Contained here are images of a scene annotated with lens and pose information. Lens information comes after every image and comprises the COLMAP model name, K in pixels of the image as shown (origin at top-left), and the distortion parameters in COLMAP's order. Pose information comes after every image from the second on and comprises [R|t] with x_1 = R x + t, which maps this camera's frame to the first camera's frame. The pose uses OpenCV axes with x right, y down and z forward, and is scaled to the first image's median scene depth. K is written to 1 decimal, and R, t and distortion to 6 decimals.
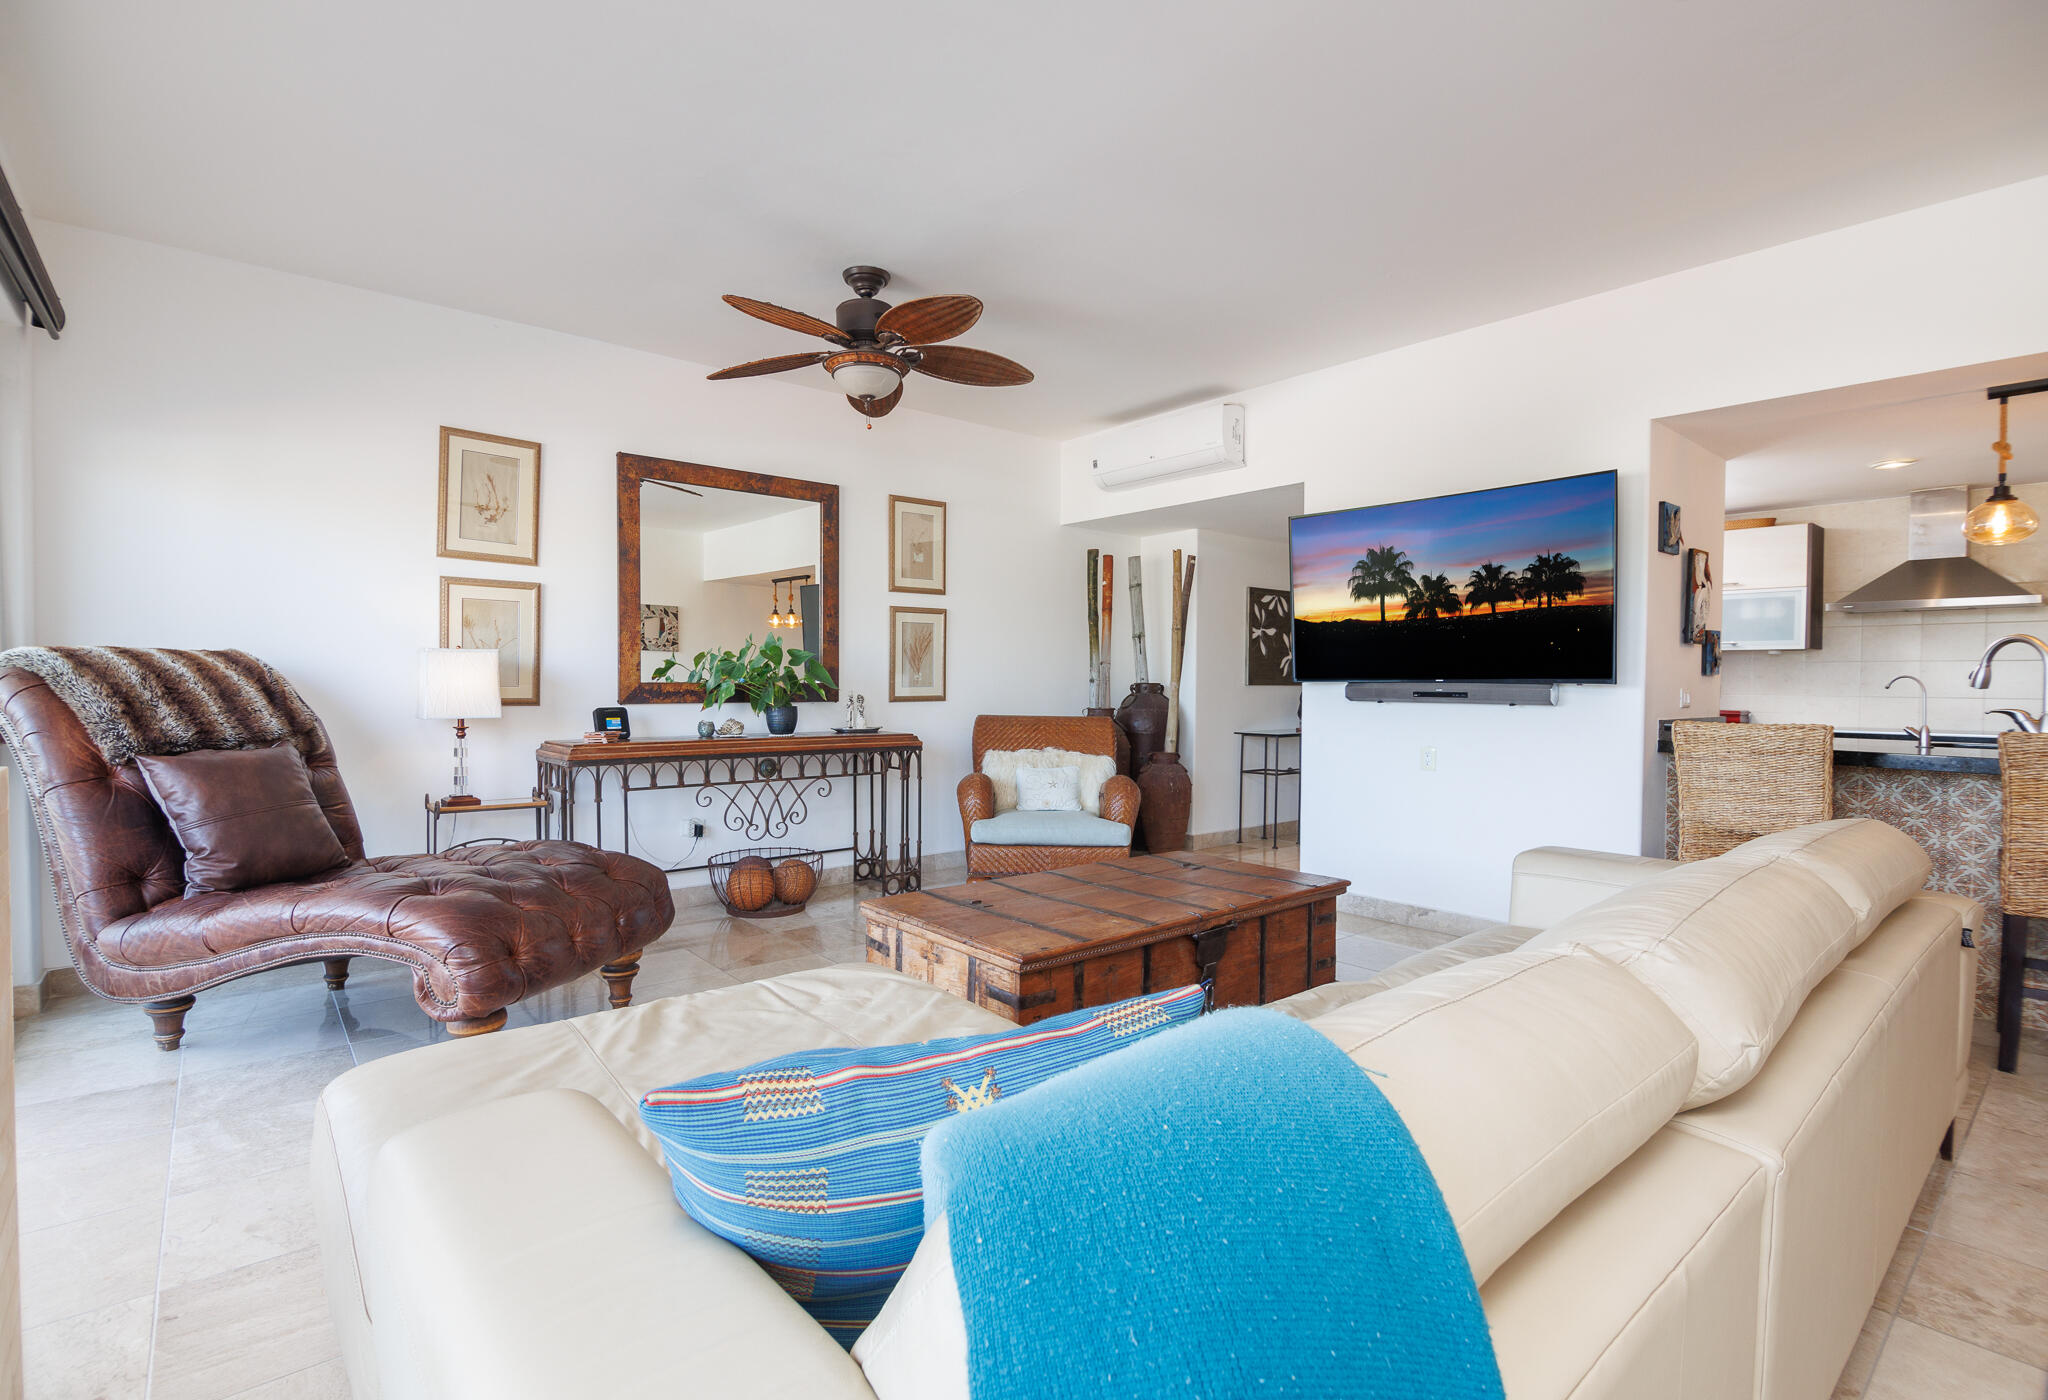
lens RADIAL K [[937.8, 0, 997.4], [0, 937.8, 695.7], [0, 0, 1]] dist [-0.021697, 0.000159]
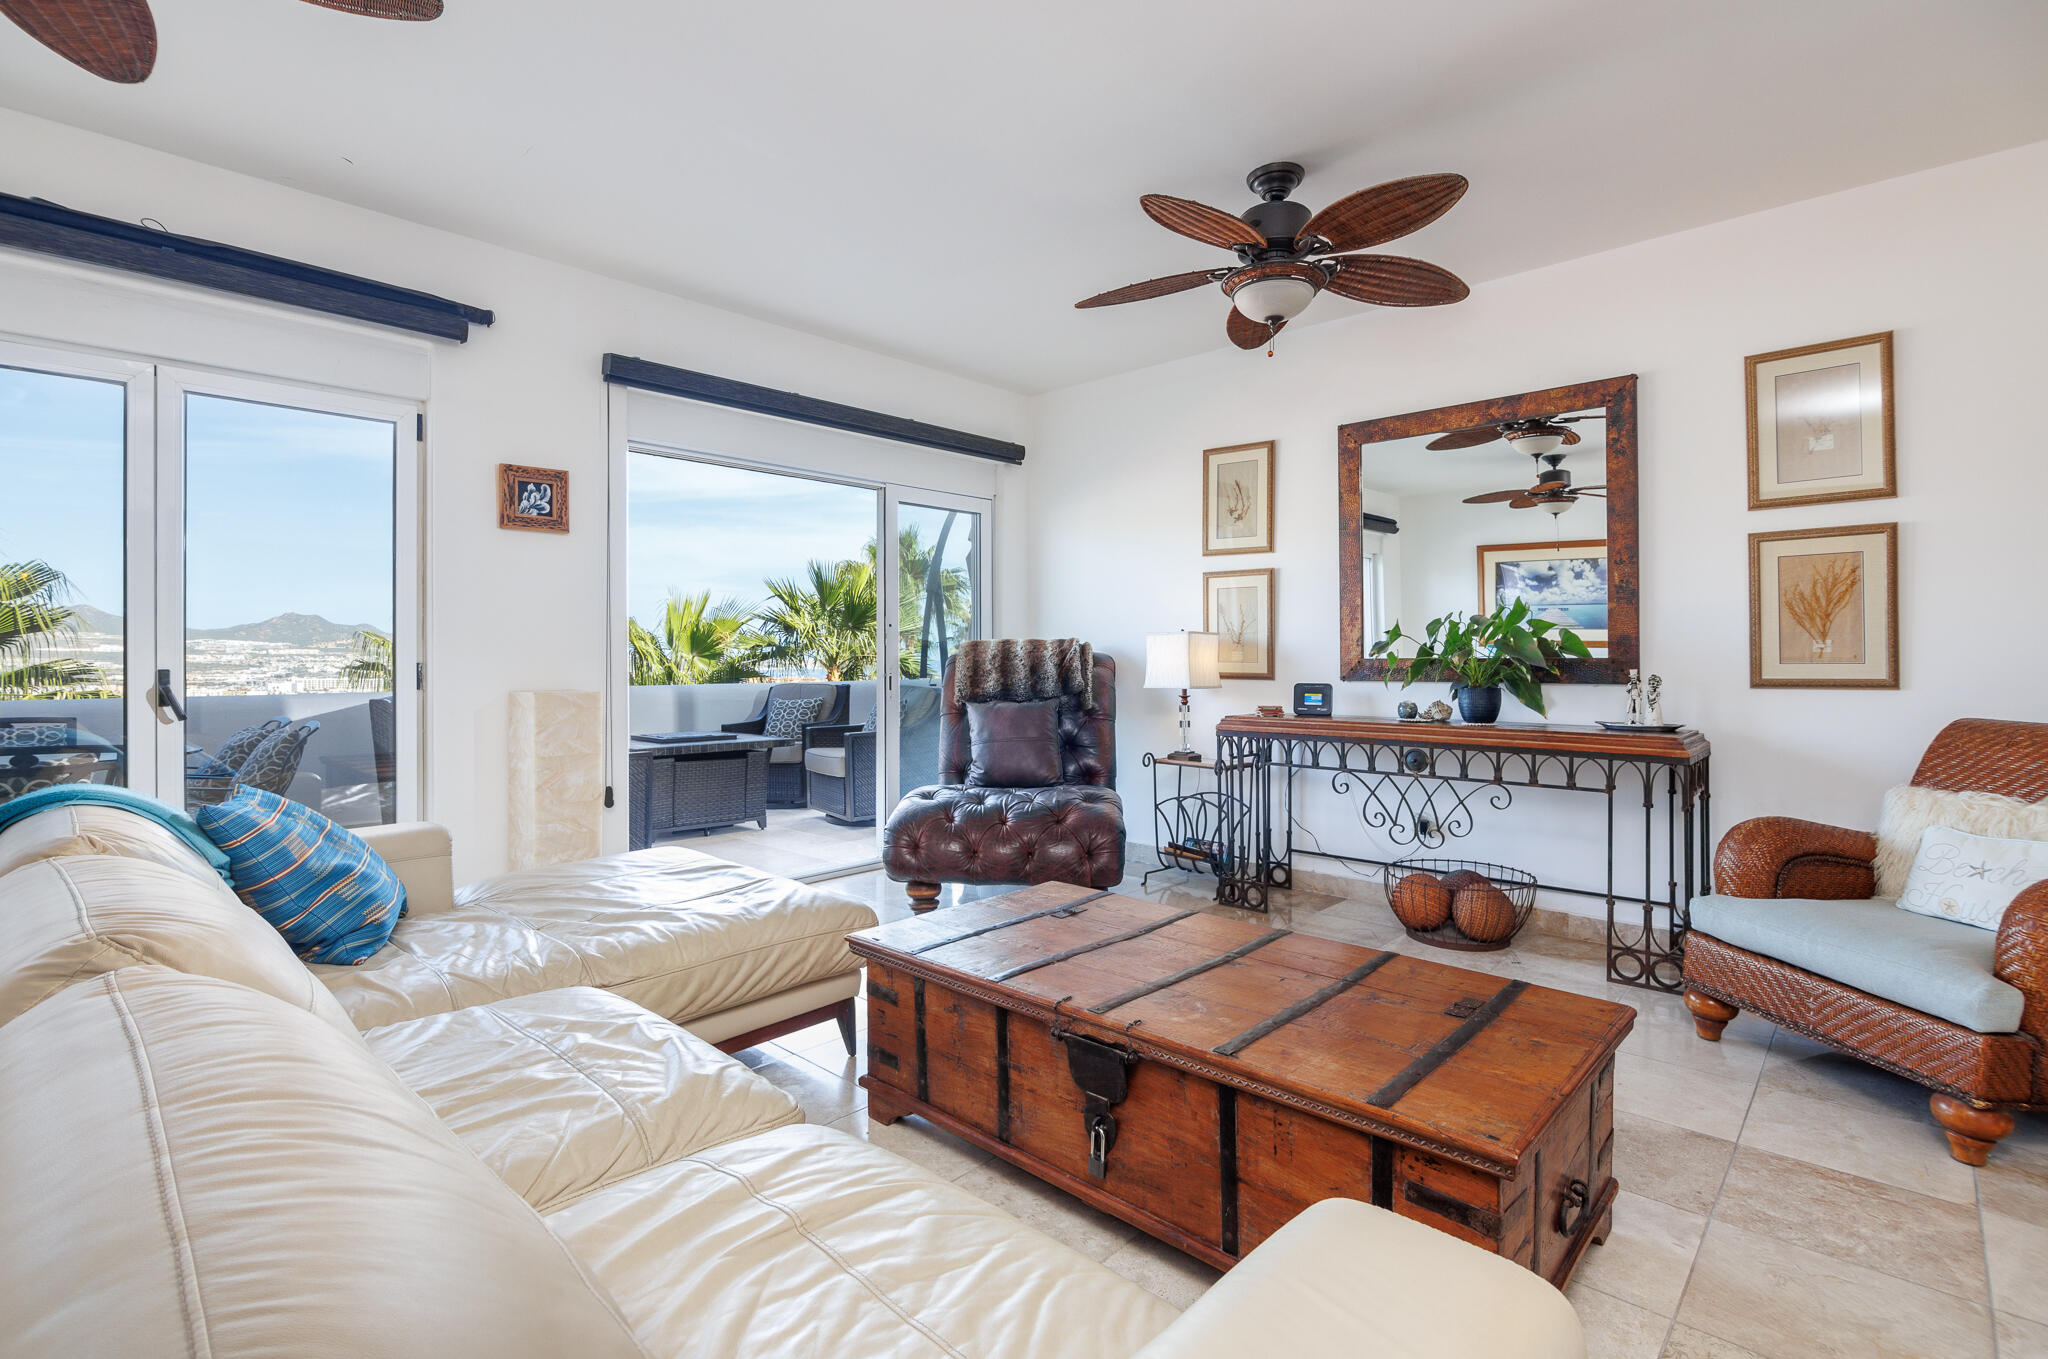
lens RADIAL K [[927.8, 0, 1038.1], [0, 927.8, 664.9], [0, 0, 1]] dist [-0.012207, -0.002130]
pose [[0.134935, 0.001756, -0.990853, 0.524533], [-0.011774, 0.999931, 0.000169, -0.003928], [0.990784, 0.011644, 0.134947, 0.556038]]
